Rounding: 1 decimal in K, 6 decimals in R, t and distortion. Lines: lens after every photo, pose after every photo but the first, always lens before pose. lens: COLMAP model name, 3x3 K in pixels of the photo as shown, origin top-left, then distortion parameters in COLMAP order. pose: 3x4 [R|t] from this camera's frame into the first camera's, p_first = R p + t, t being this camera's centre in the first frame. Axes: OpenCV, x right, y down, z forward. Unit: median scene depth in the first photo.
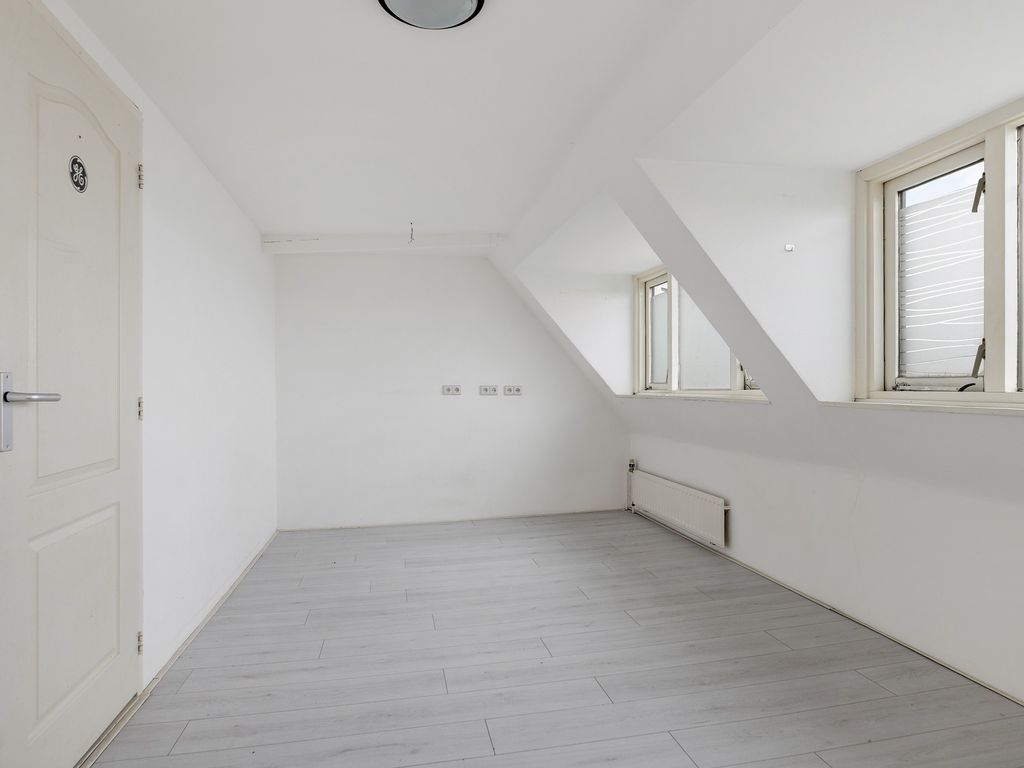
lens RADIAL K [[566.3, 0, 510.9], [0, 566.3, 389.3], [0, 0, 1]] dist [0.001029, -0.004310]
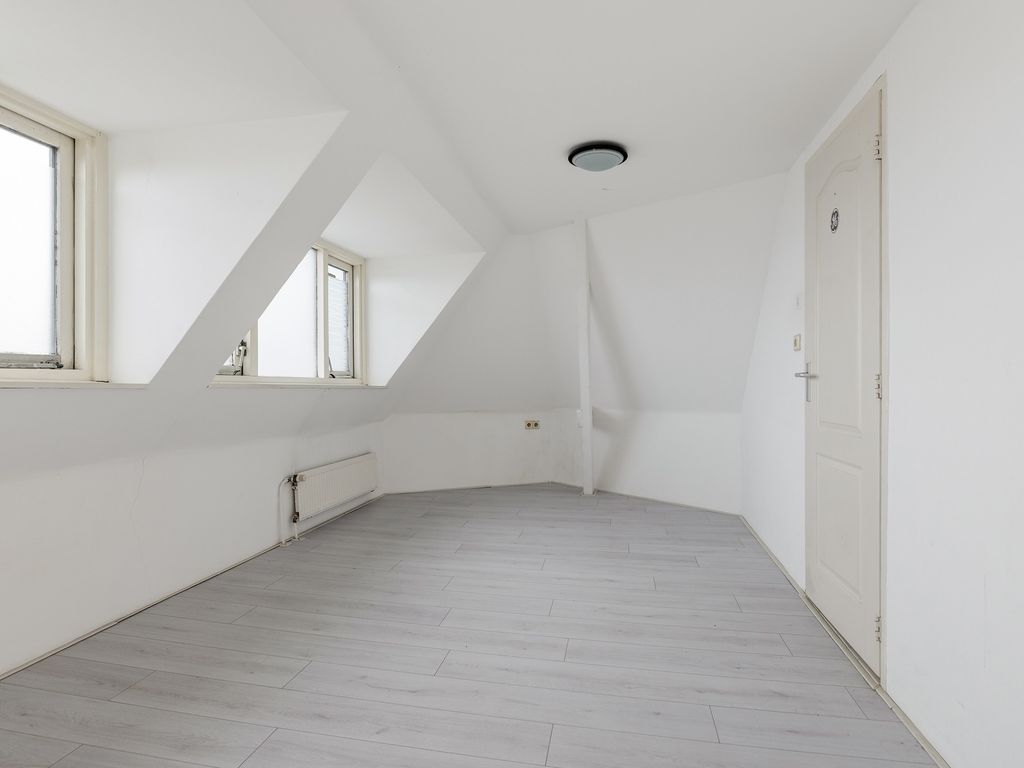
lens RADIAL K [[566.3, 0, 511.0], [0, 566.3, 379.9], [0, 0, 1]] dist [0.001029, -0.004310]
pose [[-0.924507, 0.004301, 0.381141, -0.394700], [0.001640, 0.999972, -0.007305, 0.026491], [-0.381162, -0.006129, -0.924488, 1.882610]]
